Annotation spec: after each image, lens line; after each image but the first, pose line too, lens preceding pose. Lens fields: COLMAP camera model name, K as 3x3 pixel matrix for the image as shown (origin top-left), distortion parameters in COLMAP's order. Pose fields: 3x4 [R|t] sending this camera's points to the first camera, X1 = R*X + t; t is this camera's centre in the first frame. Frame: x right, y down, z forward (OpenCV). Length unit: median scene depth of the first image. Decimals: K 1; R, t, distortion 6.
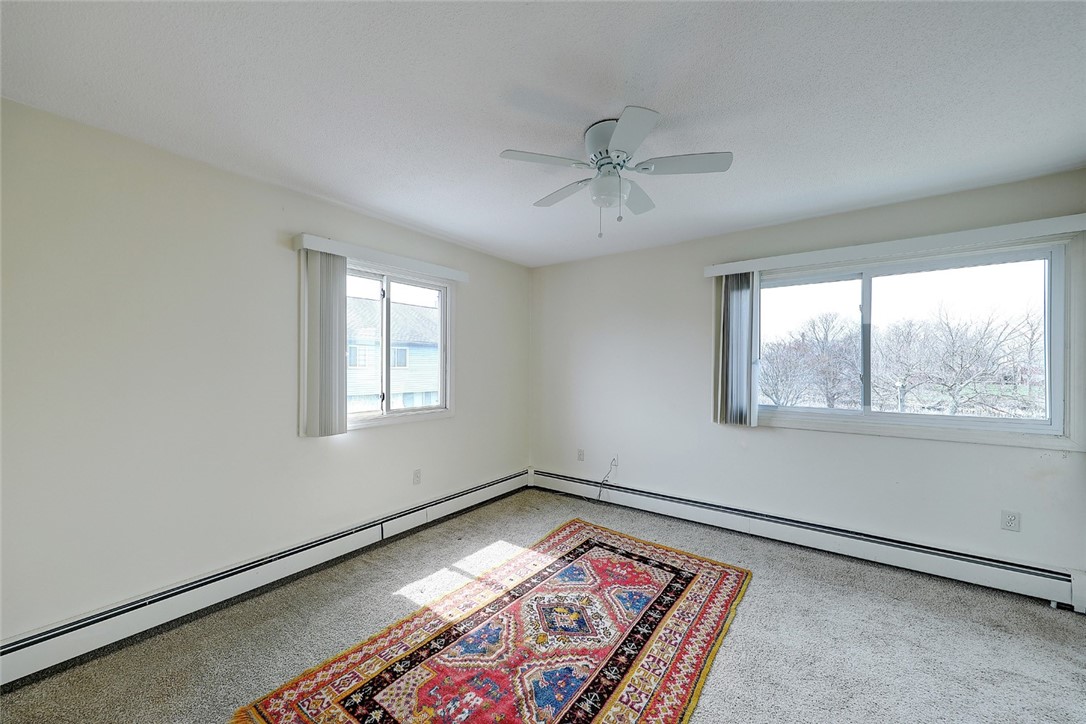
lens RADIAL K [[401.9, 0, 543.5], [0, 401.9, 358.0], [0, 0, 1]] dist [0.003210, -0.000501]
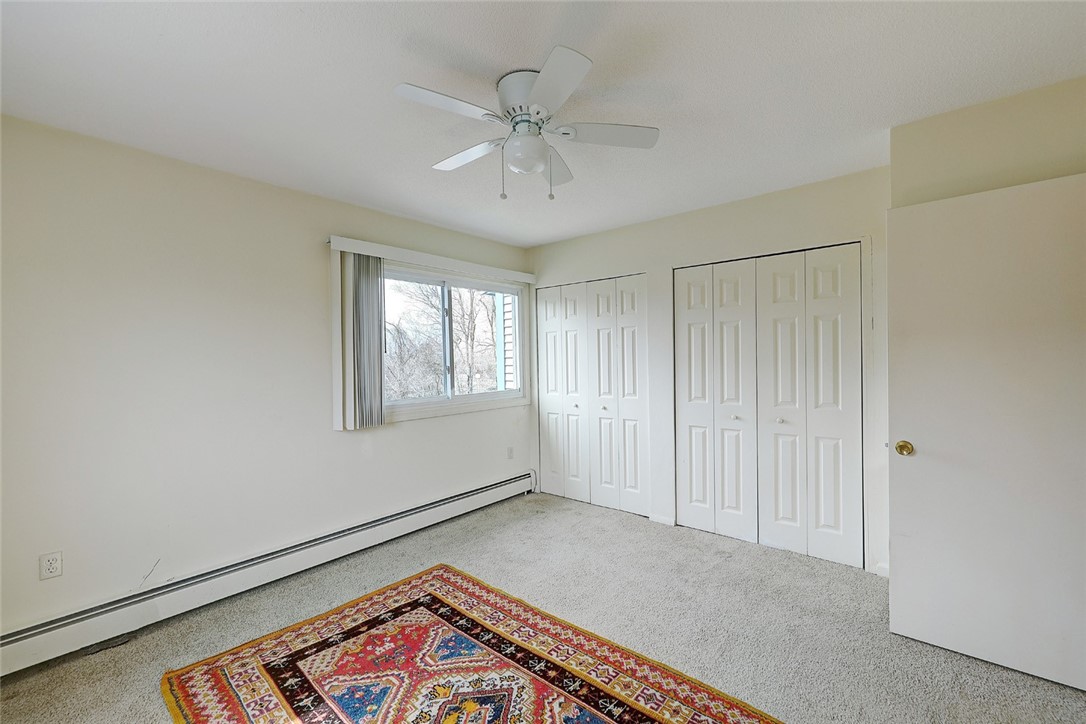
lens RADIAL K [[451.2, 0, 547.2], [0, 451.2, 365.5], [0, 0, 1]] dist [-0.001183, 0.000239]
pose [[0.064558, -0.021856, 0.997675, -0.643519], [0.001305, 0.999761, 0.021817, 0.011365], [-0.997913, -0.000106, 0.064571, 0.734156]]
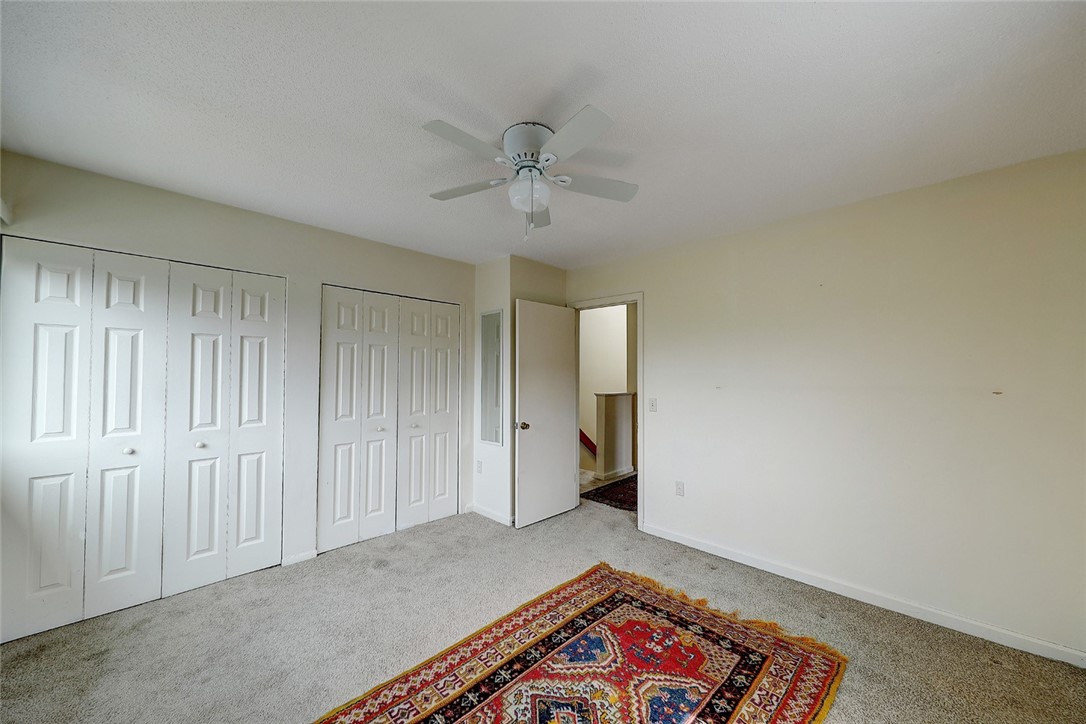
lens RADIAL K [[401.9, 0, 548.4], [0, 401.9, 369.5], [0, 0, 1]] dist [0.003210, -0.000501]
pose [[-0.991098, -0.007856, 0.132902, -0.008027], [-0.011656, 0.999545, -0.027837, 0.024471], [-0.132623, -0.029138, -0.990738, 1.563149]]
